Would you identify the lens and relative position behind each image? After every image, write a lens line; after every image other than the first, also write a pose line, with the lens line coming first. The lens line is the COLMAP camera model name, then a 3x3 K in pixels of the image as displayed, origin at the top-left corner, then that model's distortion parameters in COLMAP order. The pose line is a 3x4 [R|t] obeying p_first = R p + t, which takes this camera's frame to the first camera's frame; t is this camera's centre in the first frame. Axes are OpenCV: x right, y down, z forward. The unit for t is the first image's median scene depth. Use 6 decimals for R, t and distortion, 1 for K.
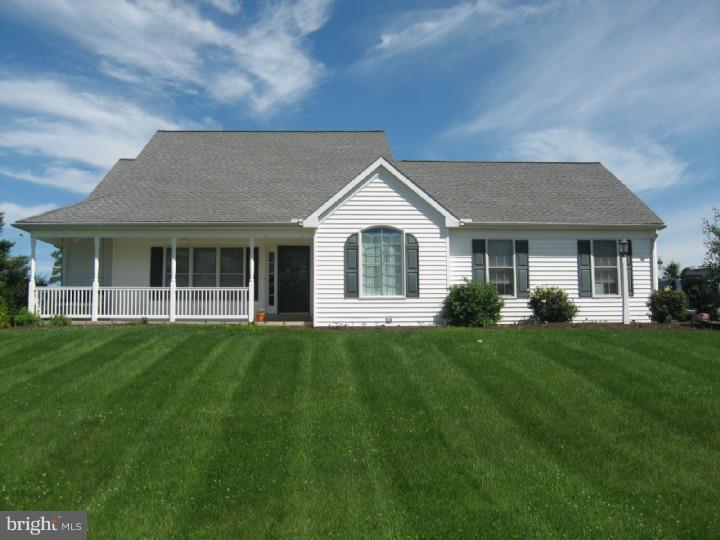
lens RADIAL K [[792.0, 0, 357.1], [0, 792.0, 265.1], [0, 0, 1]] dist [-0.172931, 0.000000]
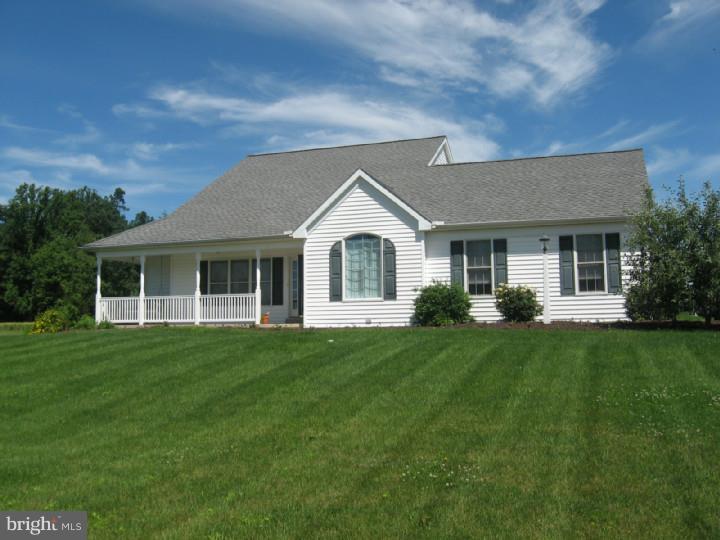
lens RADIAL K [[839.6, 0, 359.5], [0, 839.6, 268.7], [0, 0, 1]] dist [-0.121185, 0.000000]
pose [[0.909227, -0.037310, -0.414626, 0.484914], [0.038654, 0.999239, -0.005152, 0.004089], [0.414502, -0.011343, 0.909977, -0.031509]]
